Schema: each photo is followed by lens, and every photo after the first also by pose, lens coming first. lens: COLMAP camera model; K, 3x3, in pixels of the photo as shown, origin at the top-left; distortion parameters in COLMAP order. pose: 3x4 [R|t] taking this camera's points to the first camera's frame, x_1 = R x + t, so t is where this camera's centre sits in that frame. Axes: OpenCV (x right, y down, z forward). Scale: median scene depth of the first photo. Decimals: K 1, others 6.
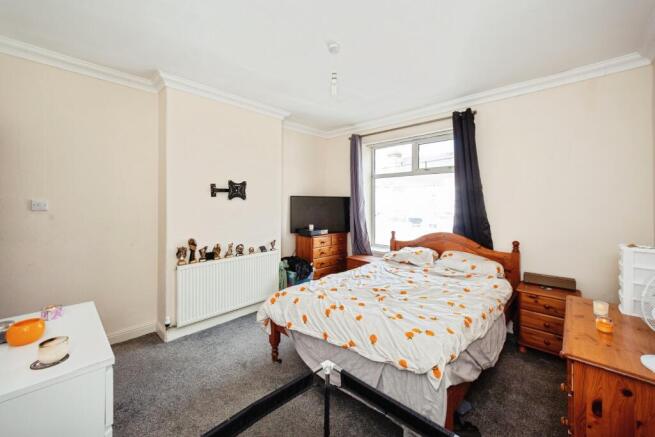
lens RADIAL K [[259.6, 0, 324.6], [0, 259.6, 202.0], [0, 0, 1]] dist [0.000397, 0.000021]
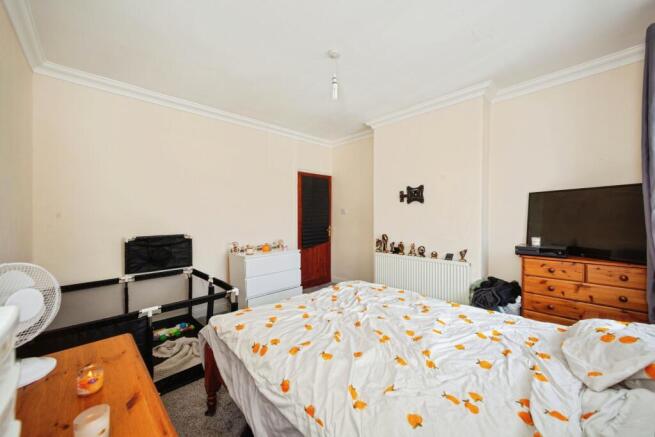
lens RADIAL K [[253.3, 0, 327.5], [0, 253.3, 218.5], [0, 0, 1]] dist [0.000940, 0.000133]
pose [[-0.056198, 0.005850, -0.998403, 0.704466], [0.009441, 0.999941, 0.005327, 0.043191], [0.998375, -0.009126, -0.056250, 0.676905]]
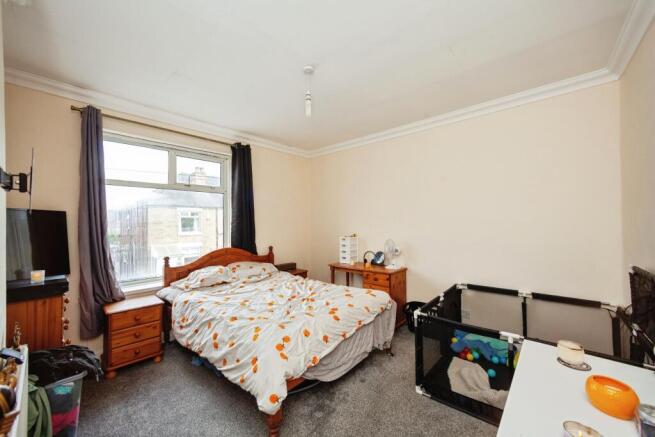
lens RADIAL K [[253.3, 0, 327.5], [0, 253.3, 218.5], [0, 0, 1]] dist [0.000940, 0.000133]
pose [[-0.042883, 0.006191, 0.999061, -0.644925], [0.004718, 0.999971, -0.005994, 0.001654], [-0.999069, 0.004456, -0.042911, 0.643874]]
